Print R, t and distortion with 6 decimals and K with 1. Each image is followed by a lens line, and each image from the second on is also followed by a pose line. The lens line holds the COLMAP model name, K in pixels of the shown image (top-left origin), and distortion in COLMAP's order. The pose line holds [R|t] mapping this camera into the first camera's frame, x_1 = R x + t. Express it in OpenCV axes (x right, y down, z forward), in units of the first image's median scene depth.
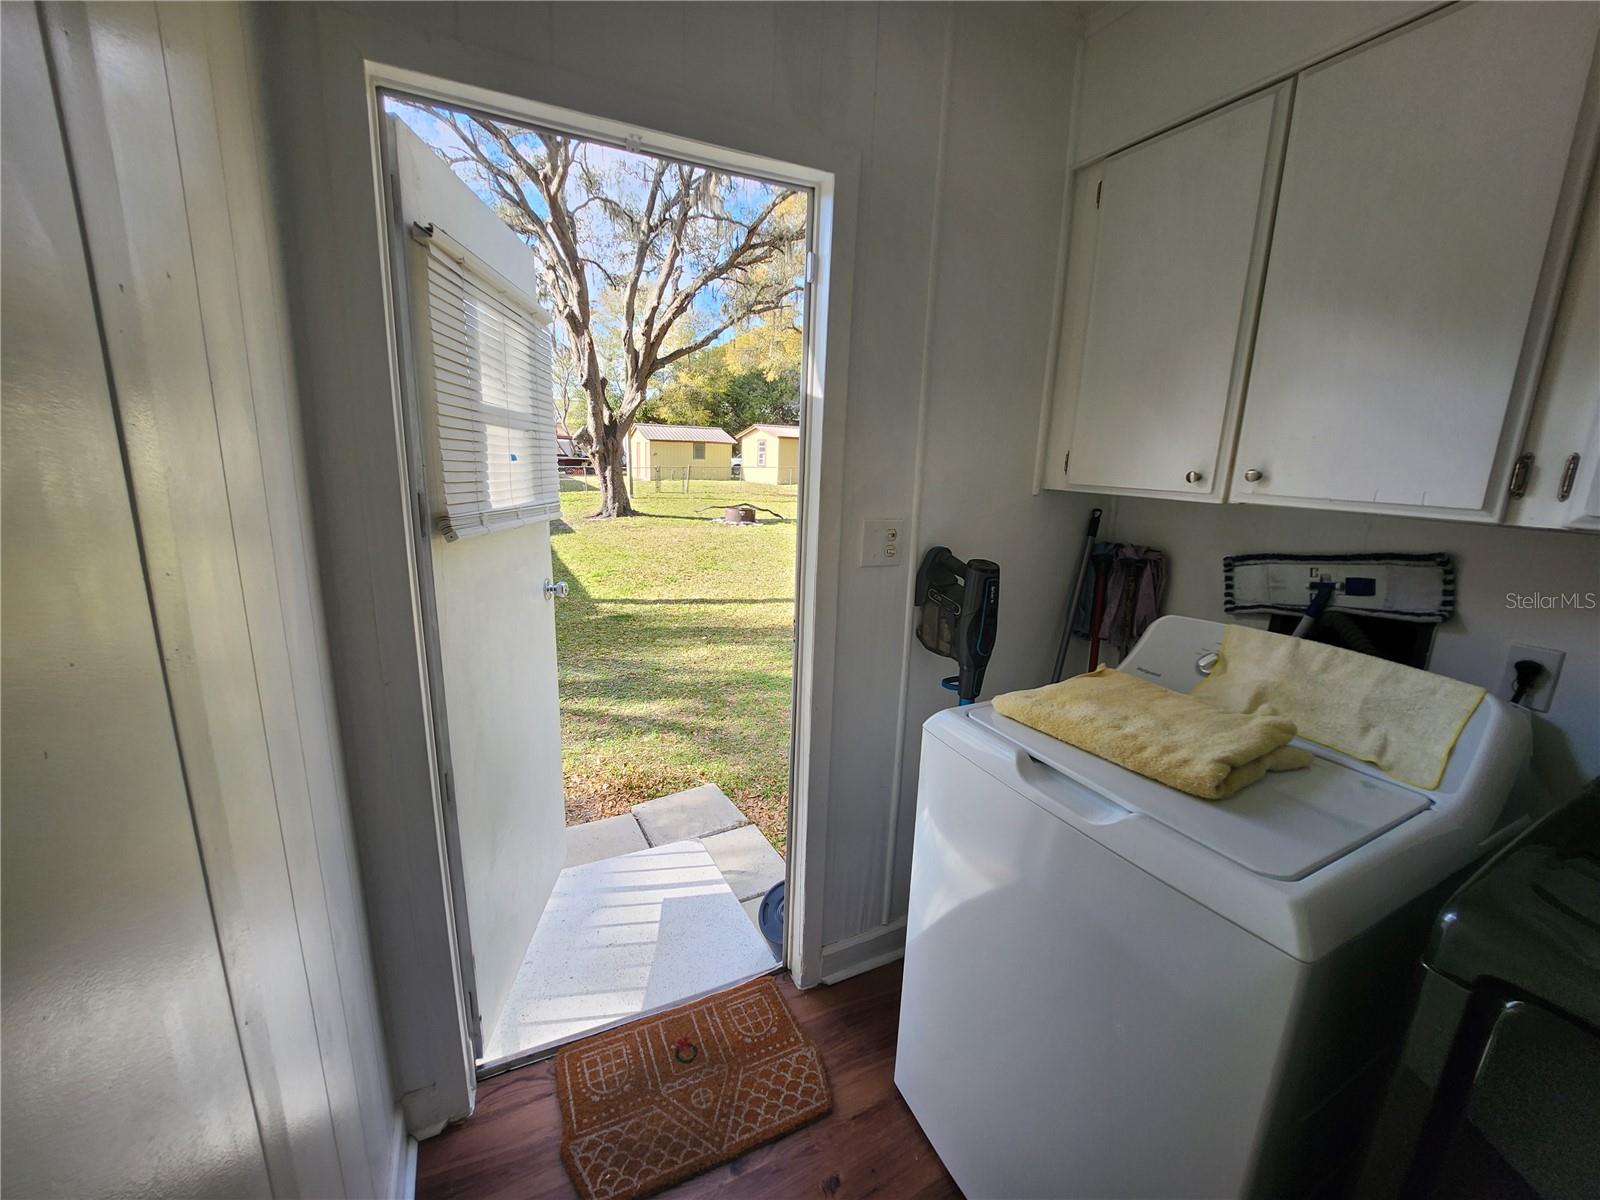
lens RADIAL K [[641.2, 0, 795.1], [0, 641.2, 600.6], [0, 0, 1]] dist [-0.021054, 0.001747]
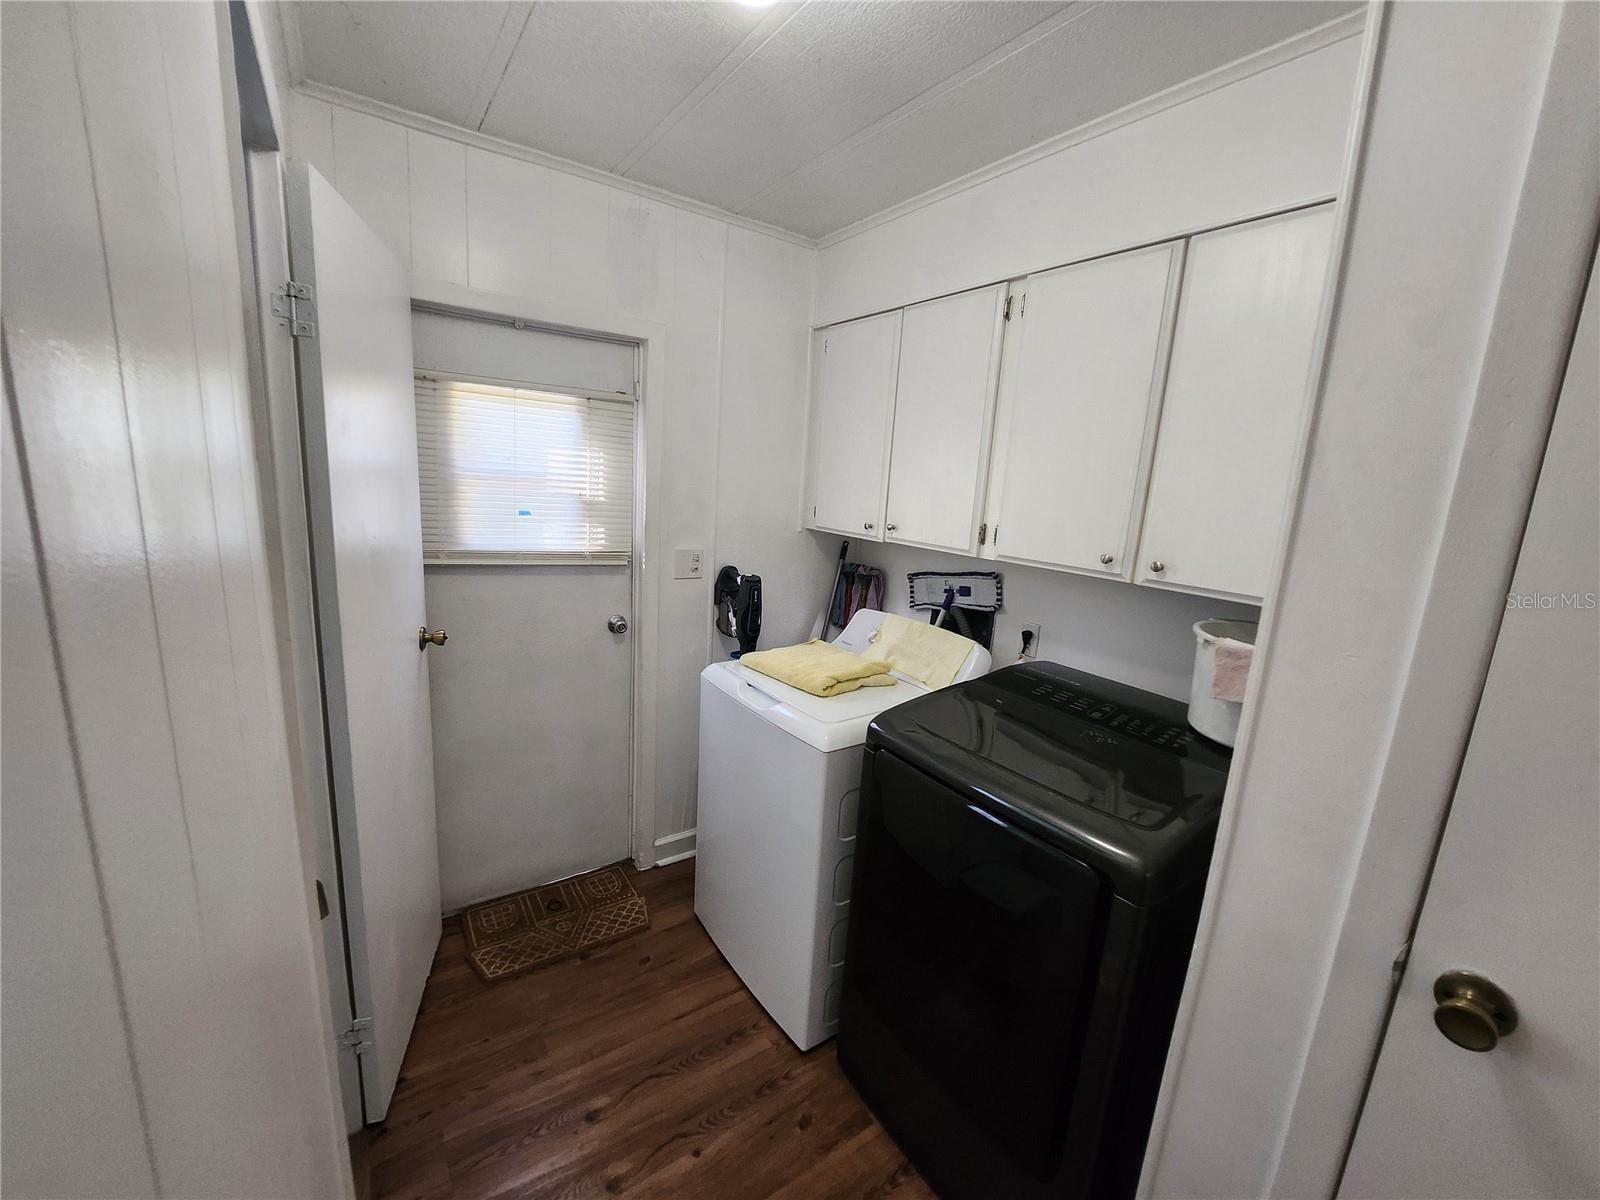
lens RADIAL K [[641.2, 0, 810.5], [0, 641.2, 606.5], [0, 0, 1]] dist [-0.021054, 0.001747]
pose [[0.986226, -0.003549, 0.165368, 0.178891], [0.005924, 0.999886, -0.013873, 0.037905], [-0.165300, 0.014662, 0.986134, -0.589057]]
